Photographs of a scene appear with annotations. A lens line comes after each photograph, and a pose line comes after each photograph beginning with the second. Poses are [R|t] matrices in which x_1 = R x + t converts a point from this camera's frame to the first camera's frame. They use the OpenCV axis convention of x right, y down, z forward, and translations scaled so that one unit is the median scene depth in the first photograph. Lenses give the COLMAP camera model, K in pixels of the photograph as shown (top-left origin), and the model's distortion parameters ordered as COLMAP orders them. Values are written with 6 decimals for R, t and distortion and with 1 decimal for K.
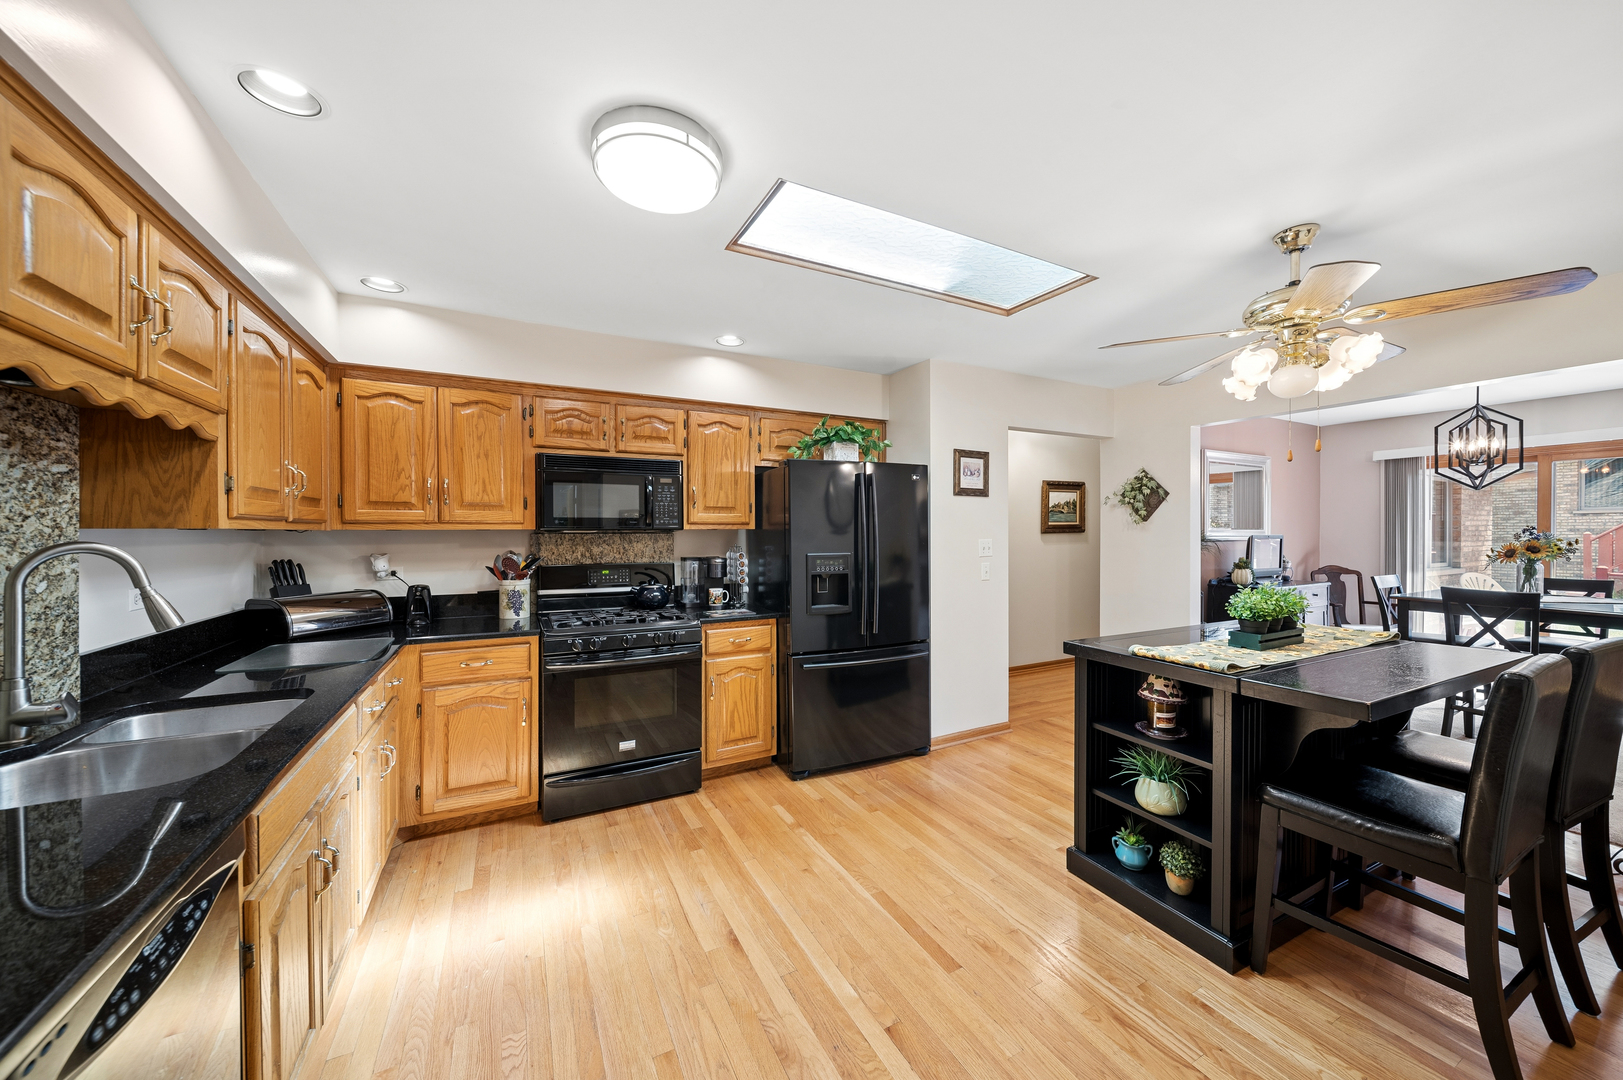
lens RADIAL K [[575.4, 0, 818.5], [0, 575.4, 537.0], [0, 0, 1]] dist [-0.000352, 0.000012]
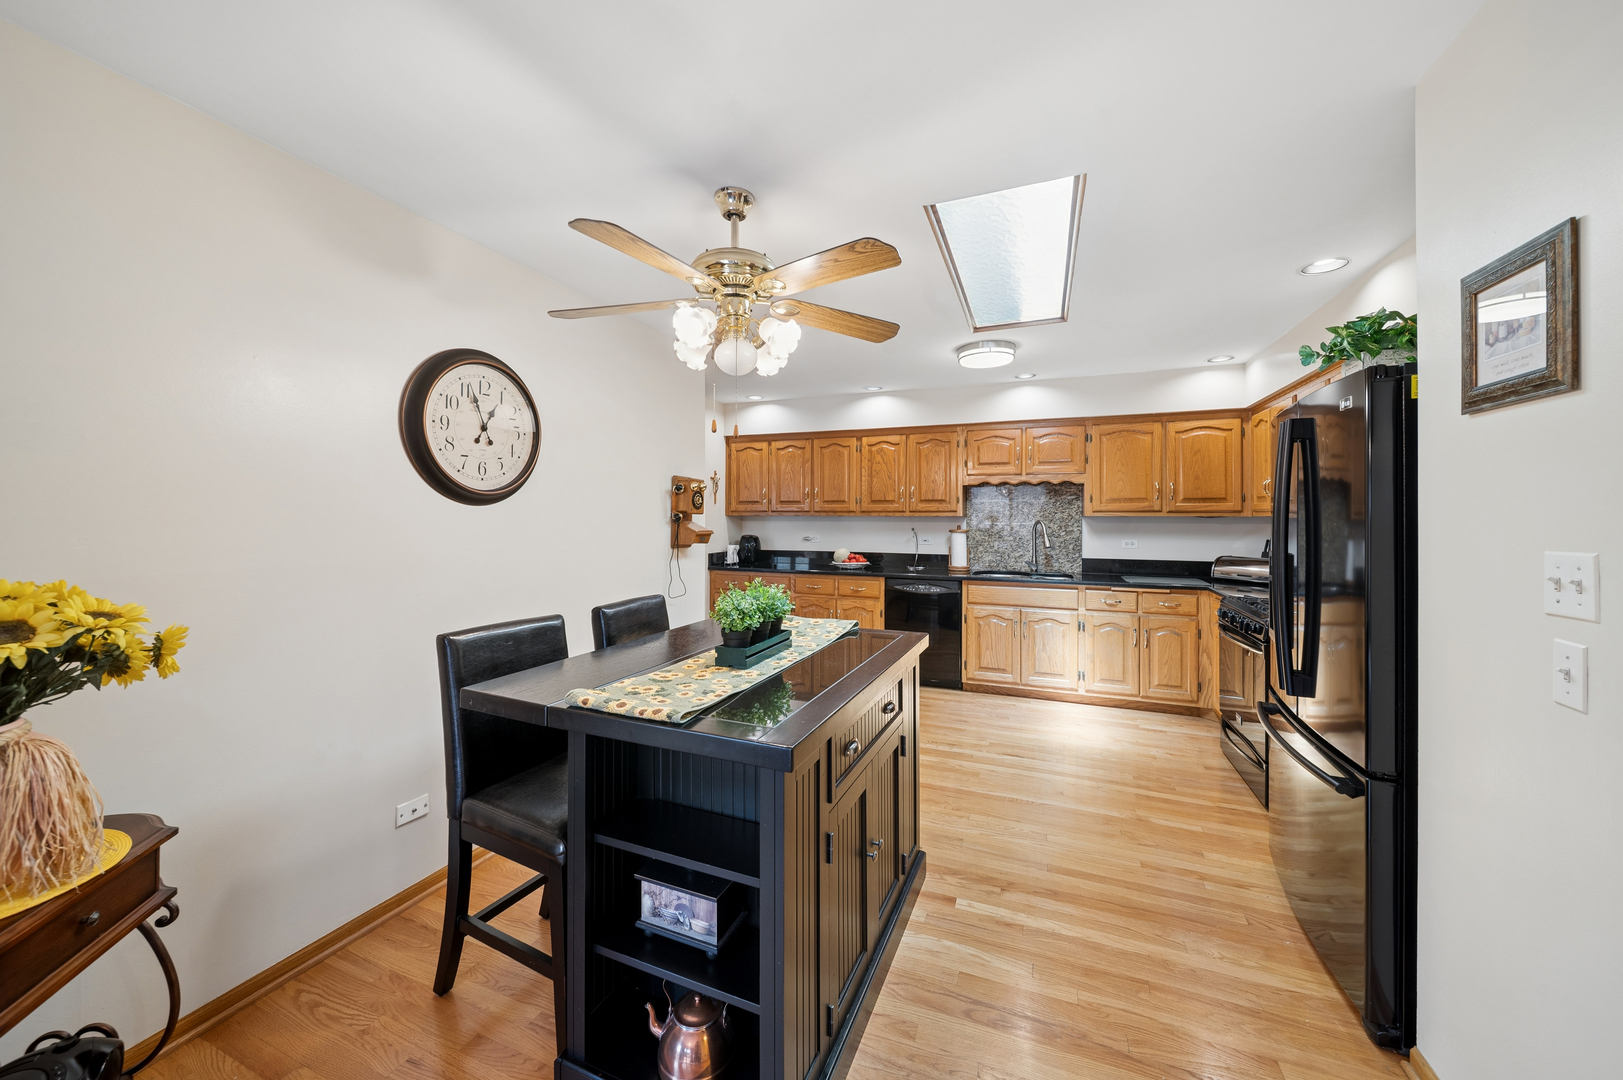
lens RADIAL K [[575.4, 0, 796.1], [0, 575.4, 513.9], [0, 0, 1]] dist [-0.000352, 0.000012]
pose [[-0.777336, 0.000120, -0.629086, 1.029367], [-0.002341, 0.999993, 0.003083, -0.018111], [0.629081, 0.003869, -0.777330, 1.381865]]
